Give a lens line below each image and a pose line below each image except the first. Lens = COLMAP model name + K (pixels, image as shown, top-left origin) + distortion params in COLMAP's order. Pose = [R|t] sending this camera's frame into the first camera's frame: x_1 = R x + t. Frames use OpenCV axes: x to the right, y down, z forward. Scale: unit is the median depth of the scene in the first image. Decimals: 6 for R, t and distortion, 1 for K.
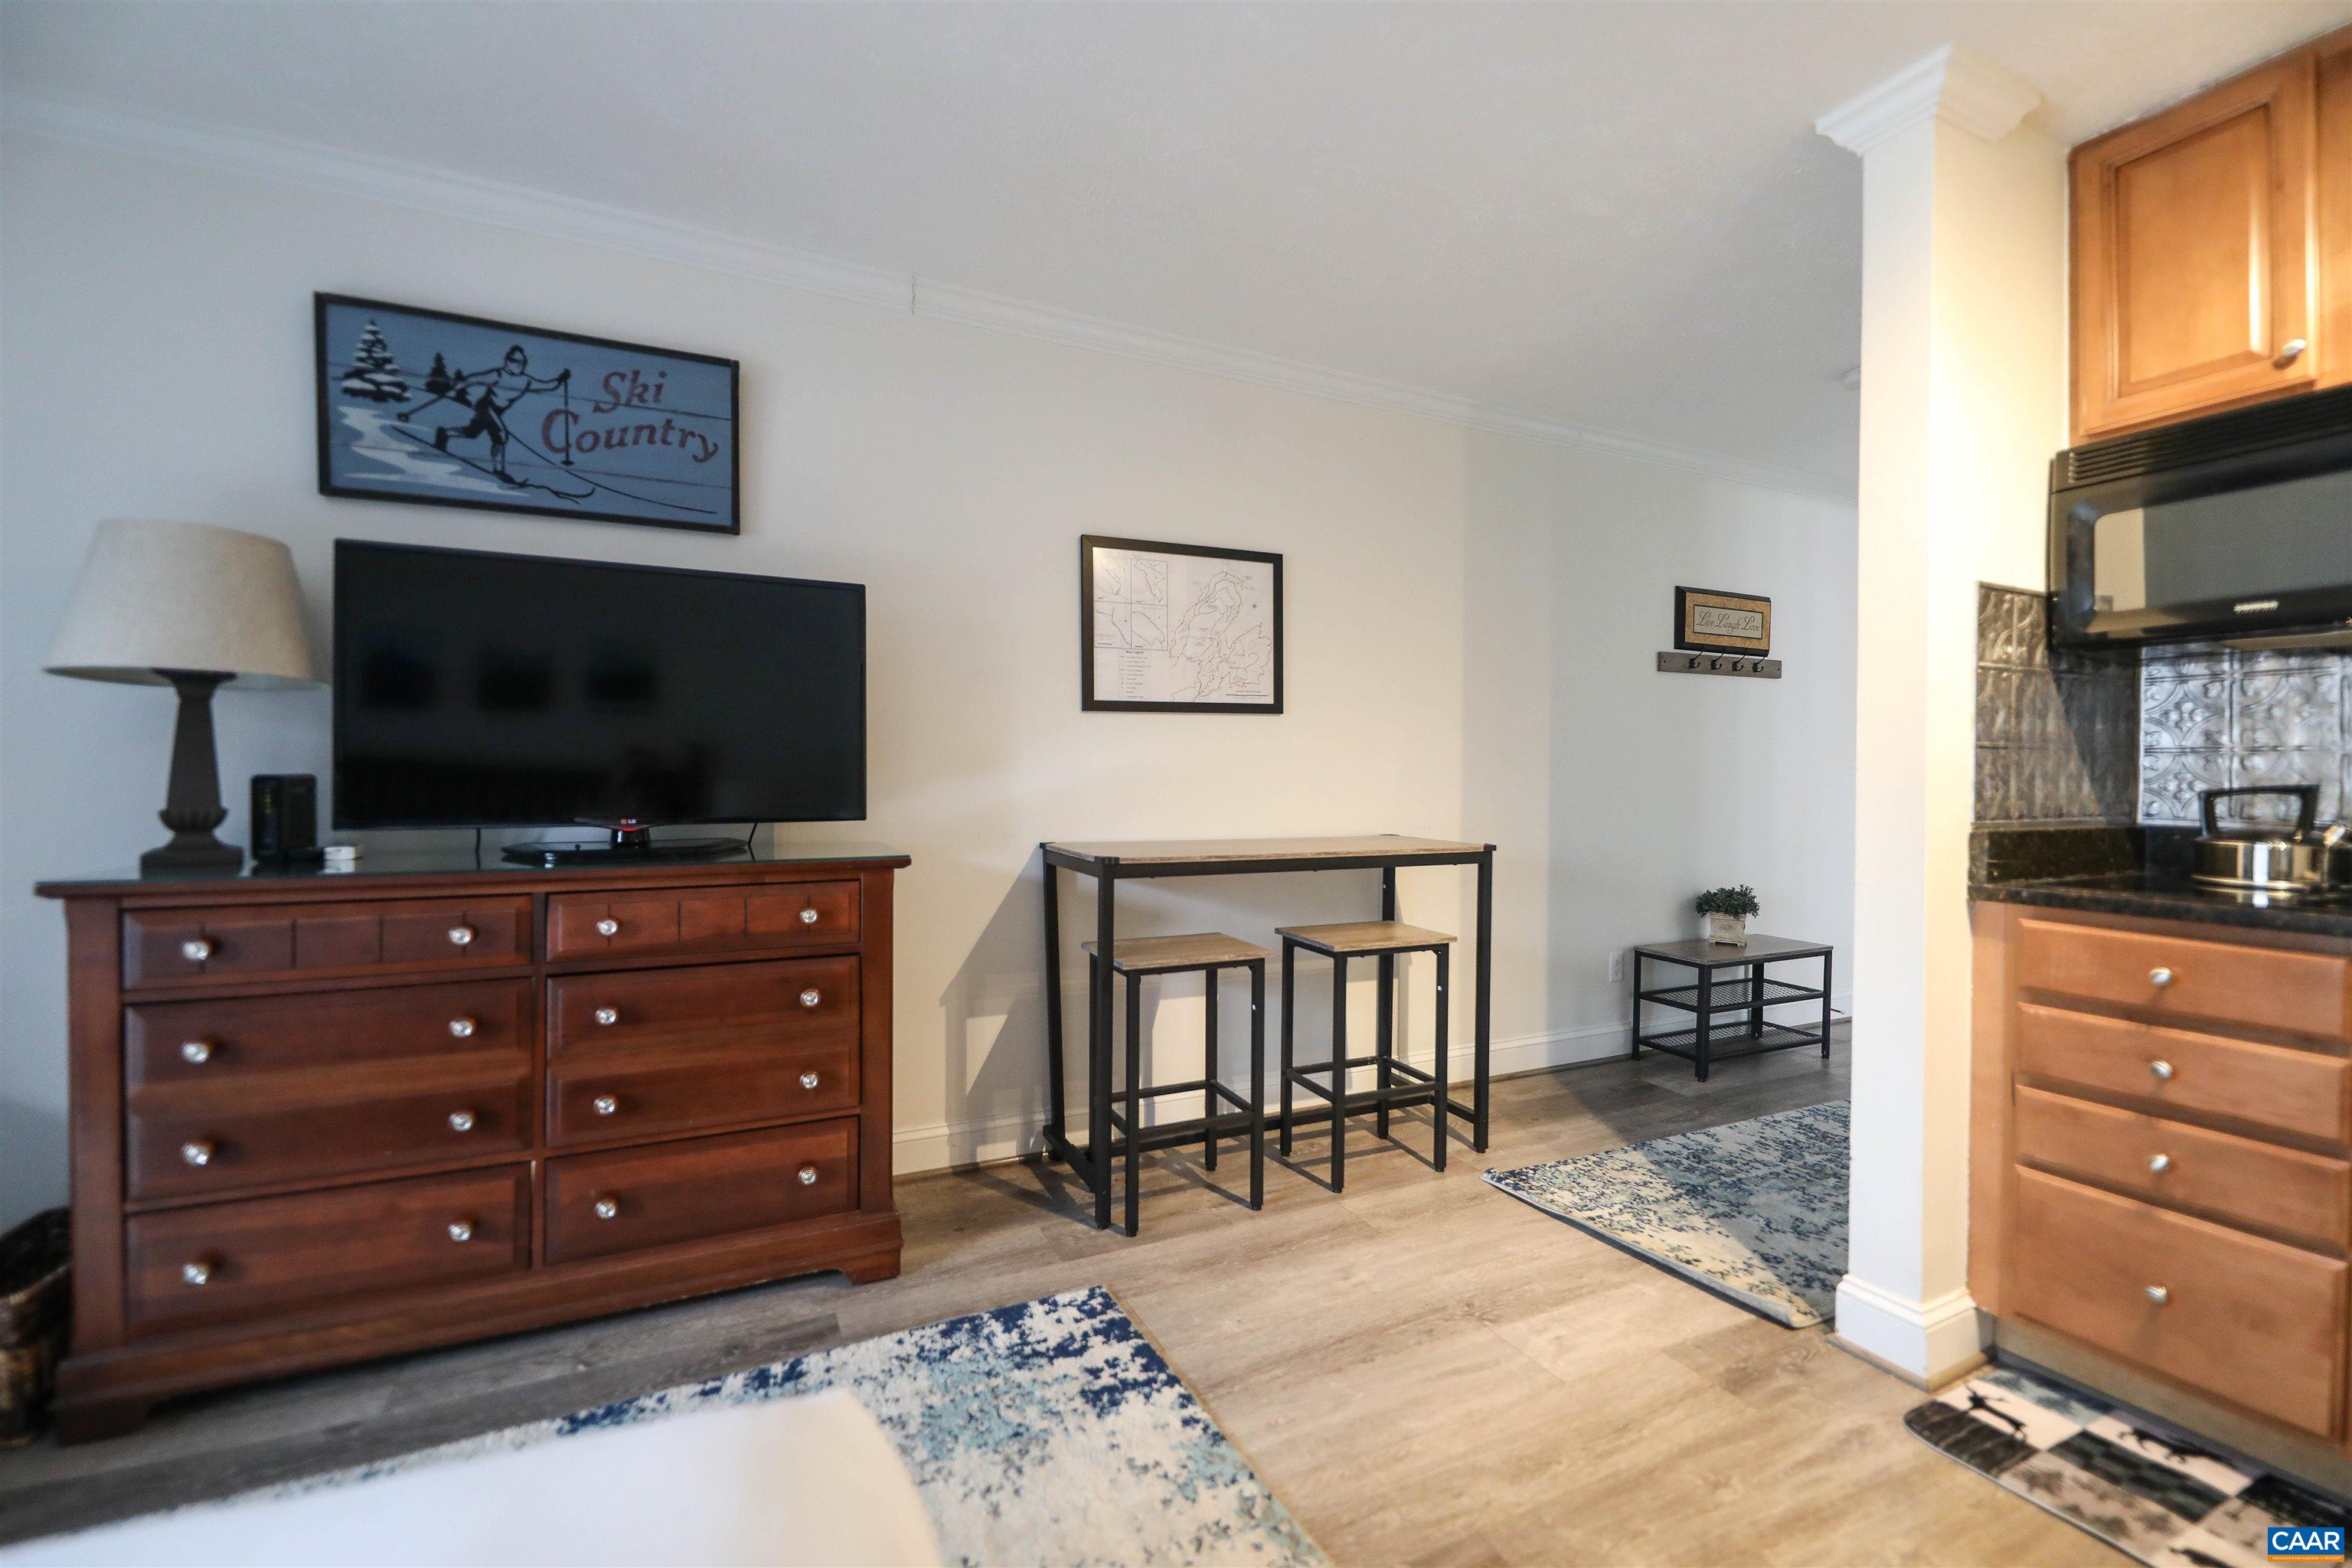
lens RADIAL K [[952.5, 0, 1165.8], [0, 952.5, 777.3], [0, 0, 1]] dist [0.012641, -0.009272]
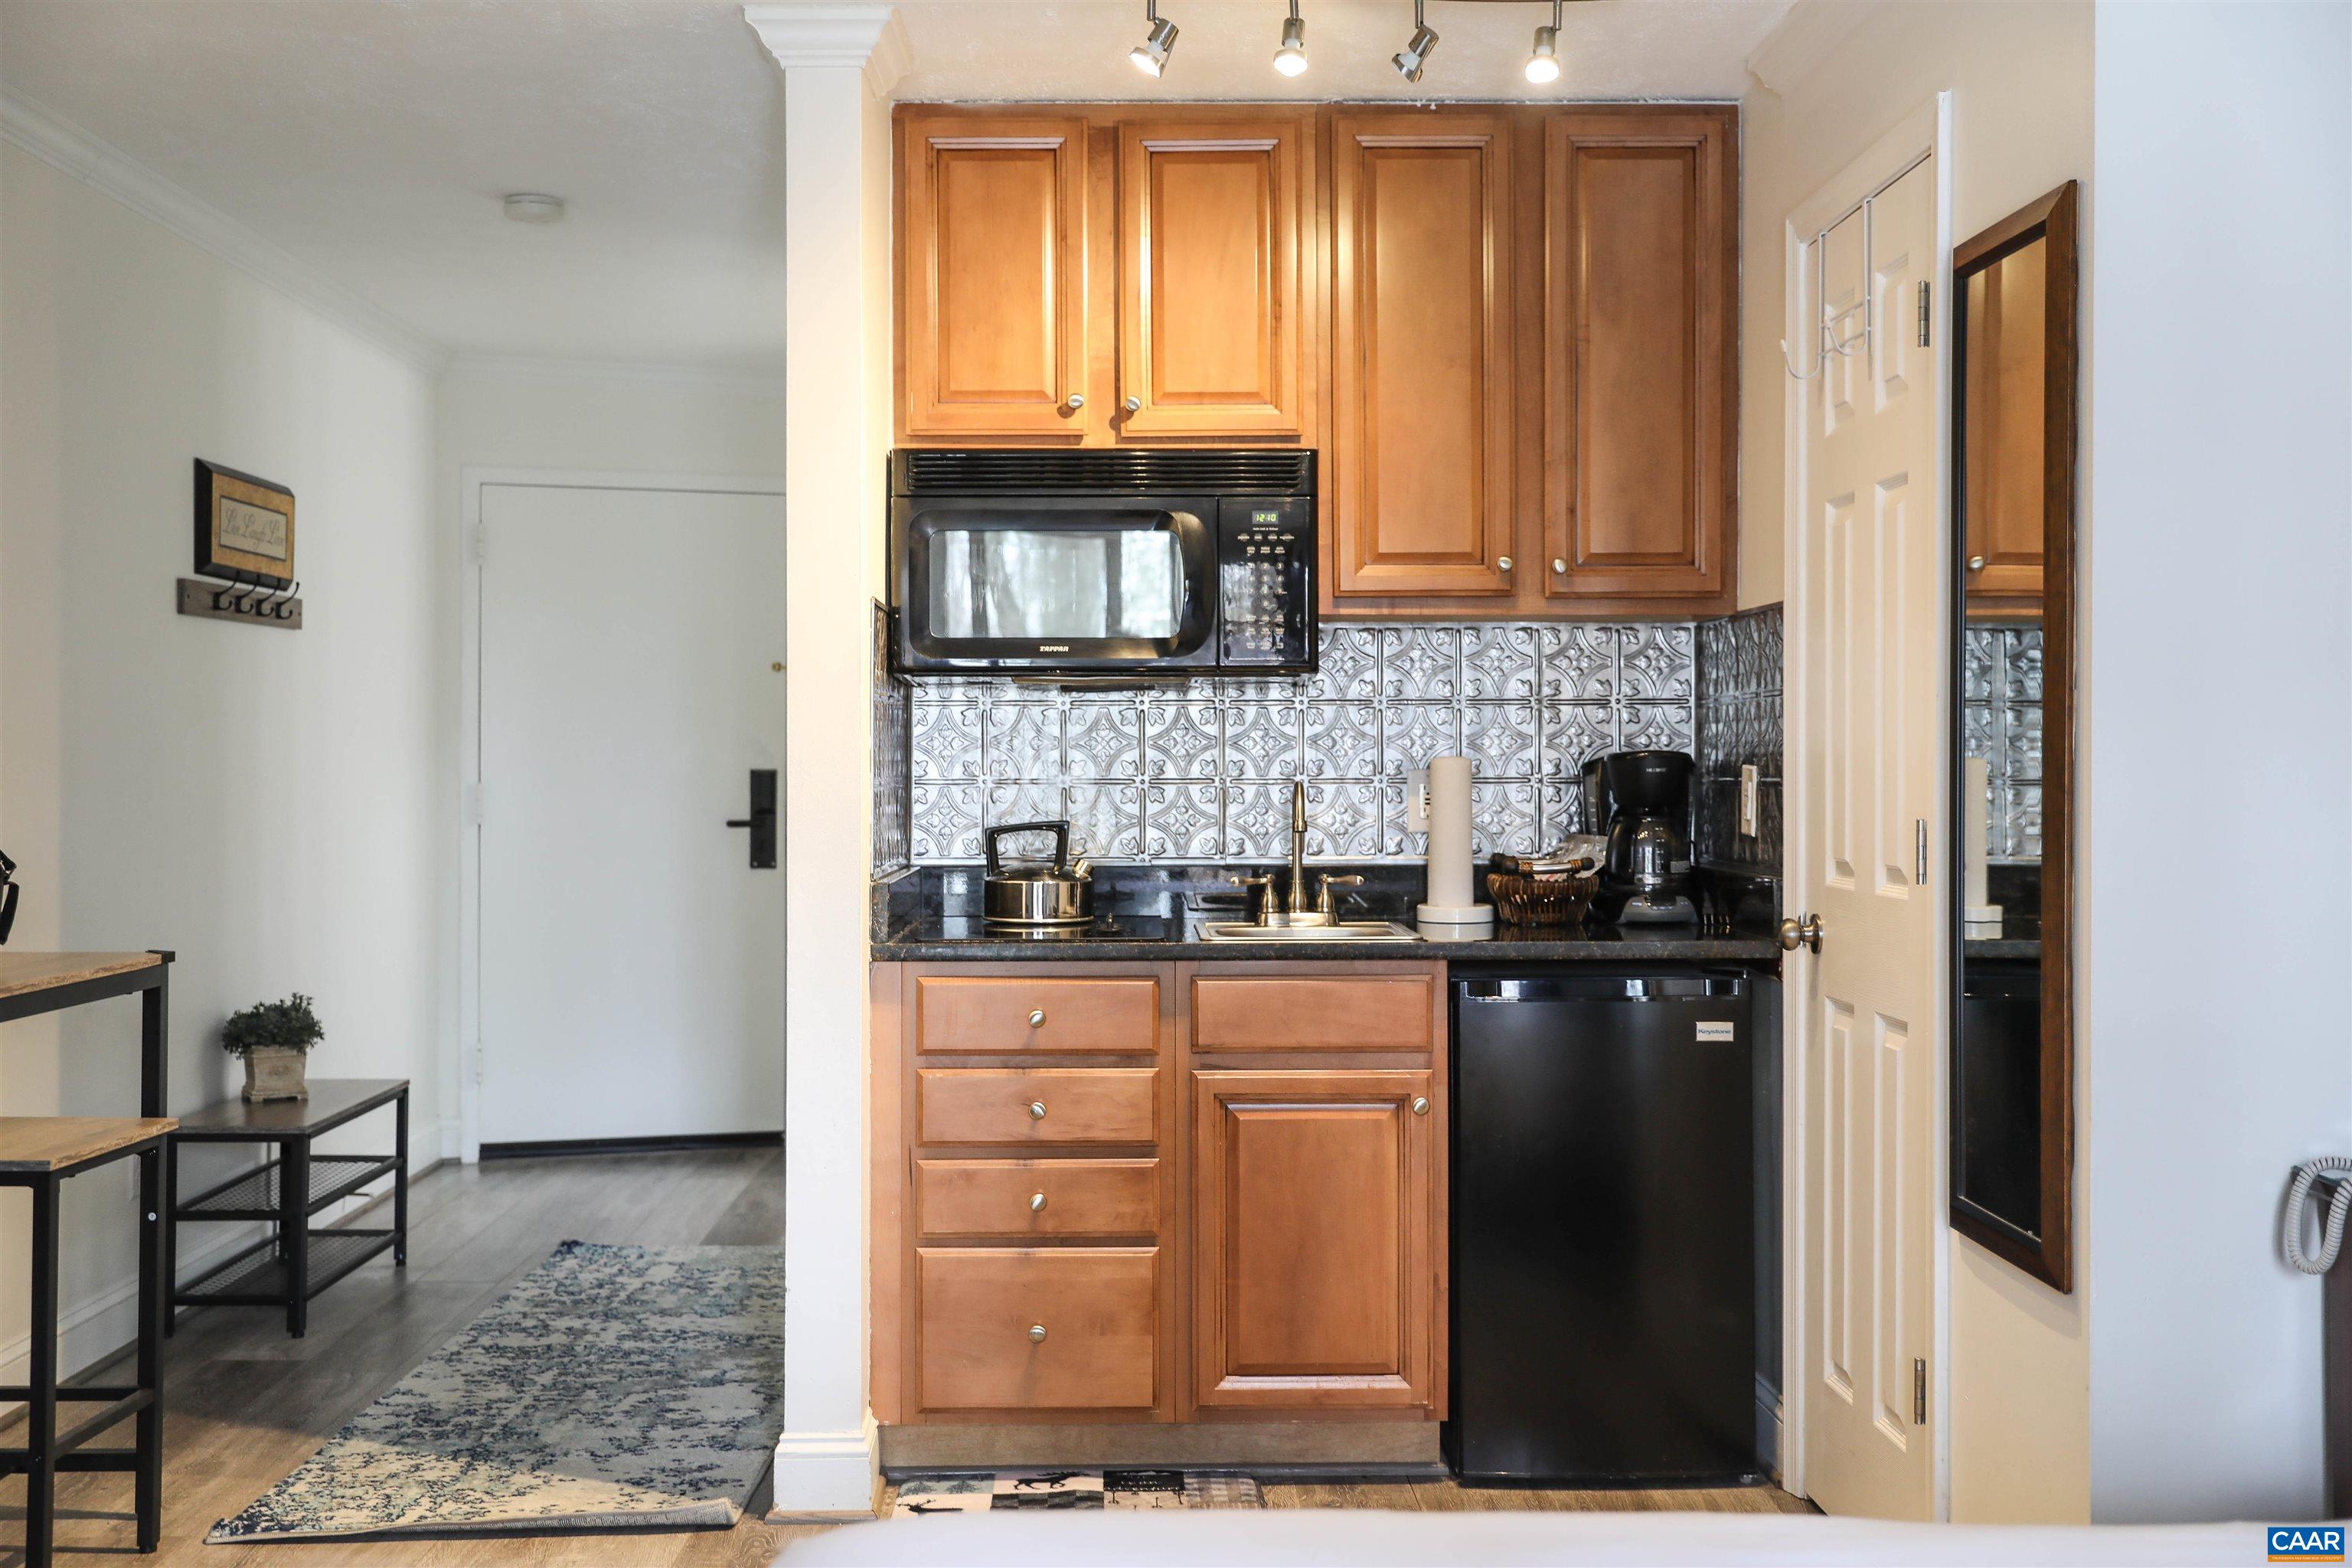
lens RADIAL K [[2397.9, 0, 1180.1], [0, 2397.9, 762.1], [0, 0, 1]] dist [-0.003055, 0.031528]
pose [[0.403835, -0.007627, 0.914800, -0.932215], [0.006244, 0.999965, 0.005580, -0.057912], [-0.914810, 0.003459, 0.403869, -0.128273]]
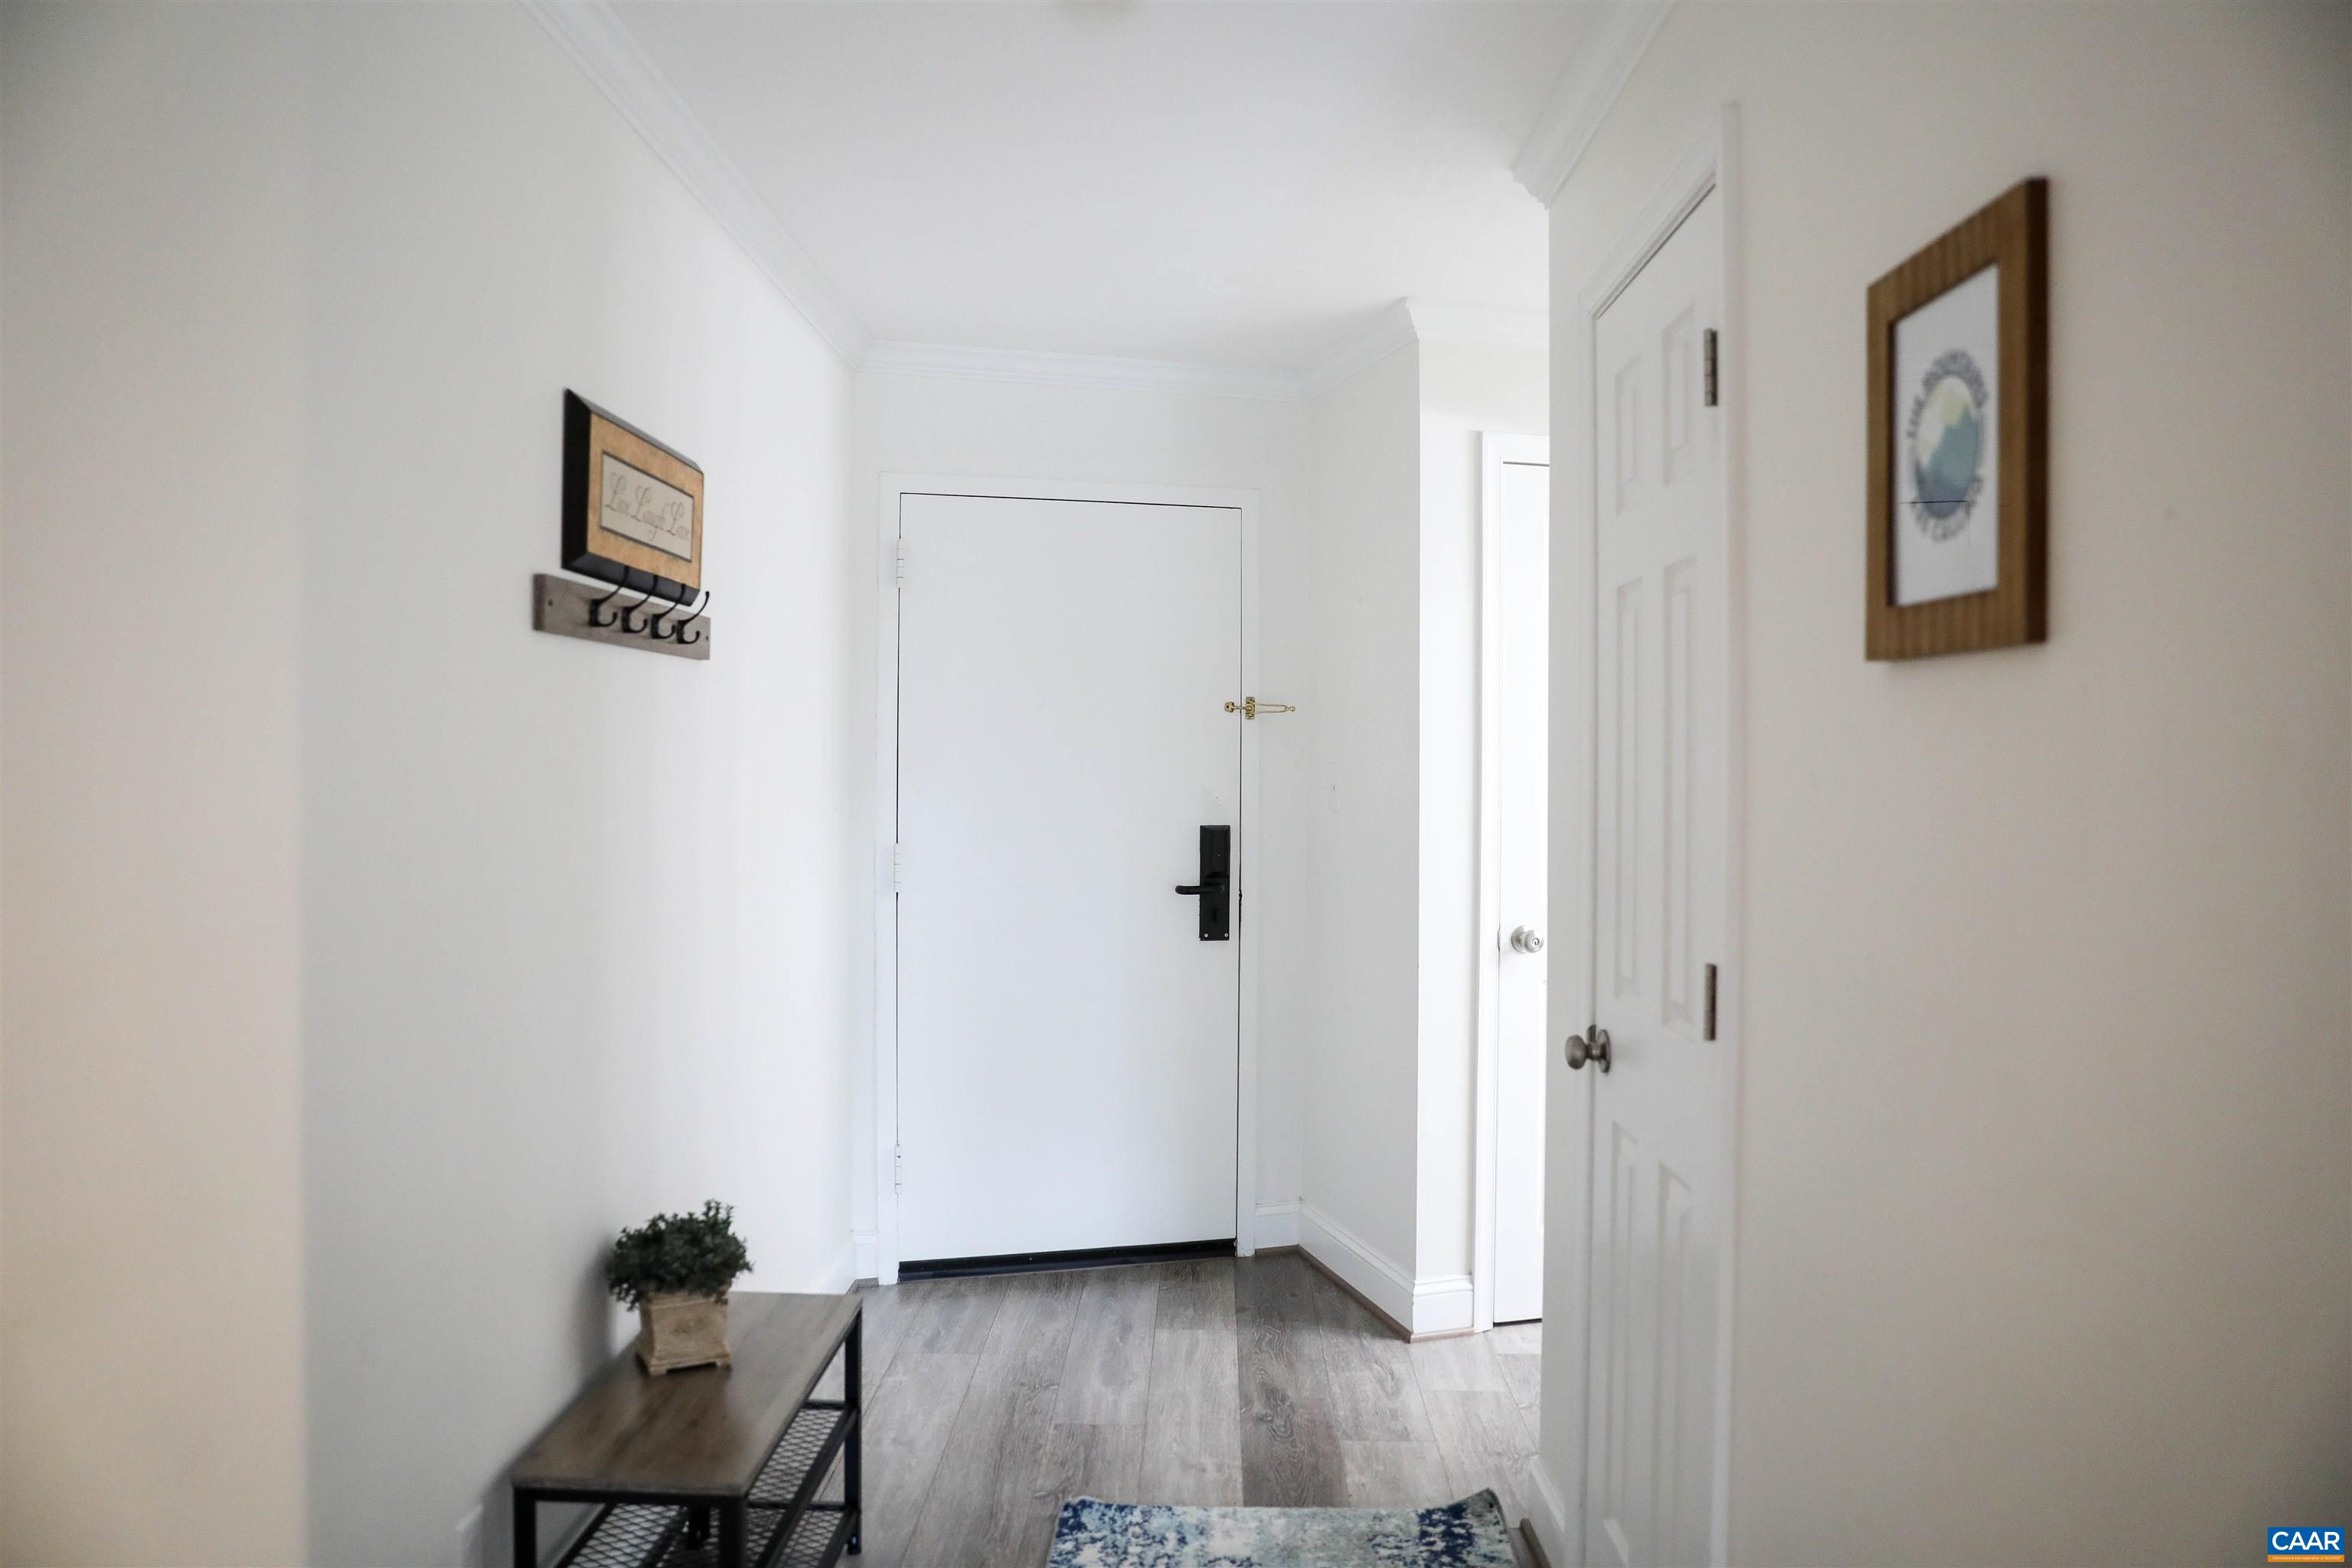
lens RADIAL K [[1654.6, 0, 1177.1], [0, 1654.6, 772.8], [0, 0, 1]] dist [-0.105162, -0.000332]
pose [[0.446825, -0.009970, 0.894566, 0.191262], [0.001822, 0.999946, 0.010235, -0.123610], [-0.894620, -0.002943, 0.446819, 1.006598]]
